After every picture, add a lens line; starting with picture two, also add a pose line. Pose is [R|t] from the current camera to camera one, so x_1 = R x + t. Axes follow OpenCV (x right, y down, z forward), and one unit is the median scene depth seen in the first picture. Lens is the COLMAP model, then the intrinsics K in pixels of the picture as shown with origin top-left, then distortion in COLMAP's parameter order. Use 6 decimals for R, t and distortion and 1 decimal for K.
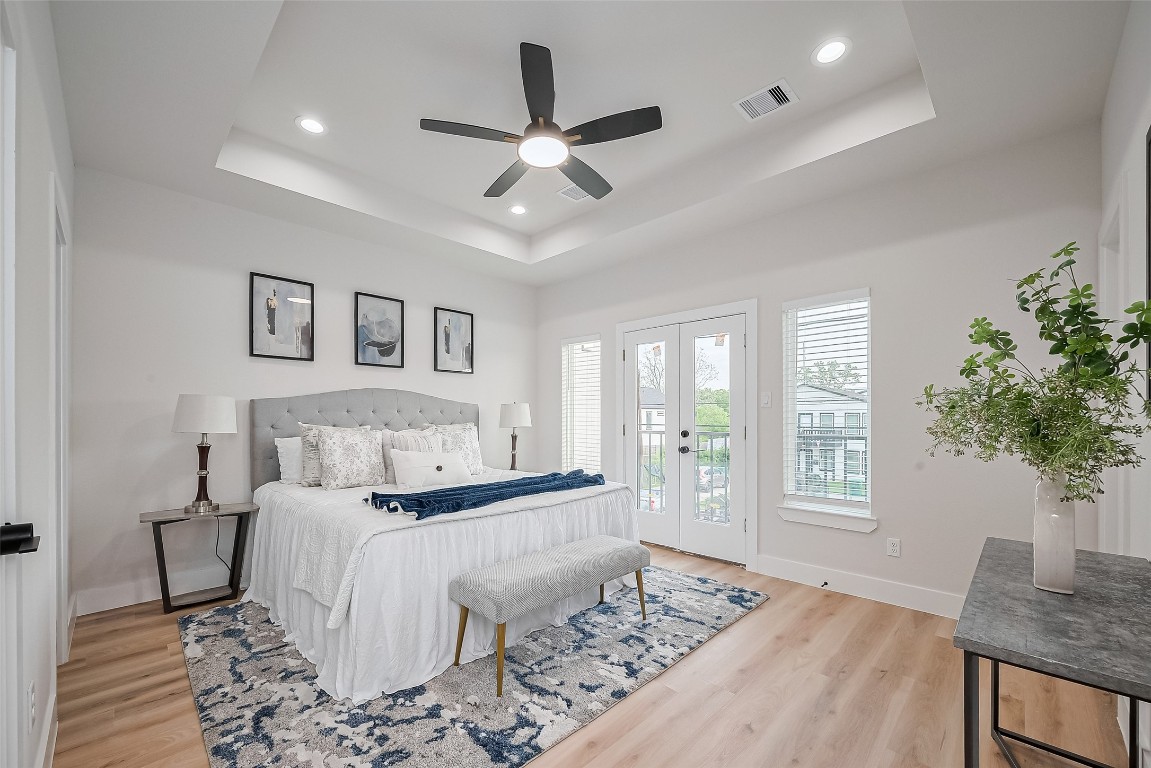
lens RADIAL K [[457.6, 0, 575.0], [0, 457.6, 417.5], [0, 0, 1]] dist [-0.002314, -0.000159]
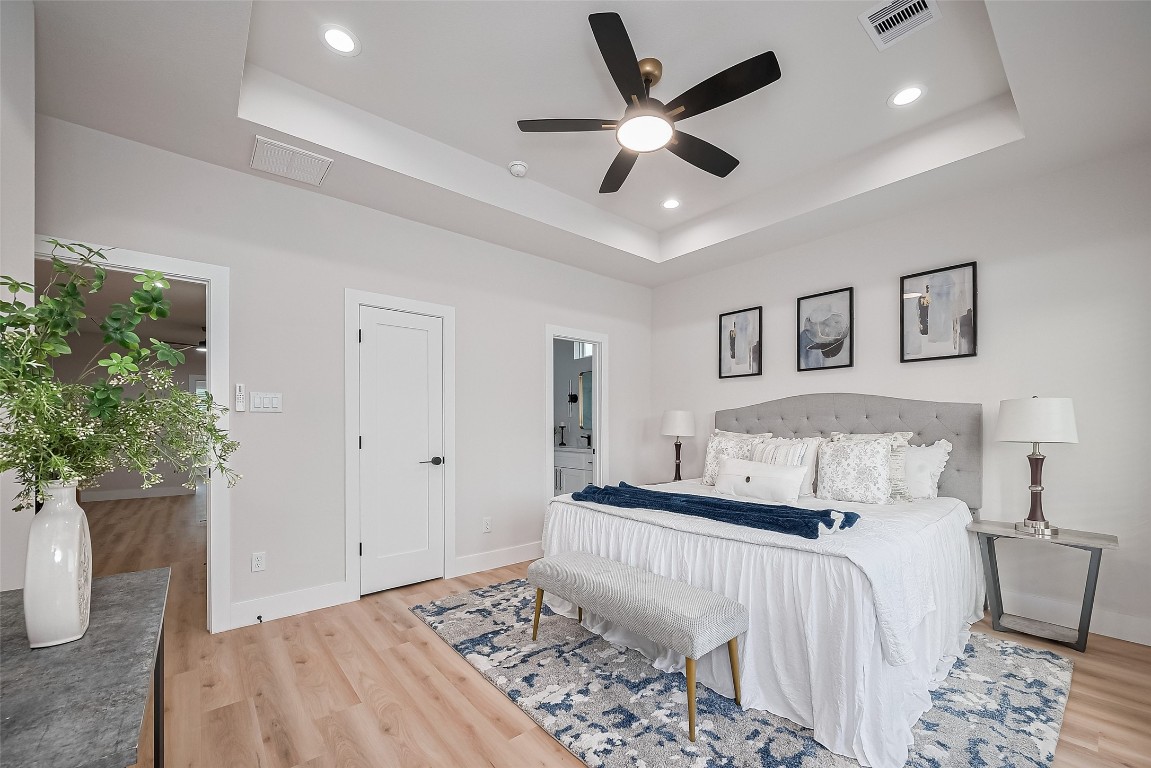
lens RADIAL K [[457.6, 0, 575.0], [0, 457.6, 417.5], [0, 0, 1]] dist [-0.002314, -0.000159]
pose [[-0.094385, -0.019288, -0.995349, 0.587721], [-0.002194, 0.999814, -0.019166, 0.004203], [0.995533, 0.000375, -0.094410, 0.652690]]
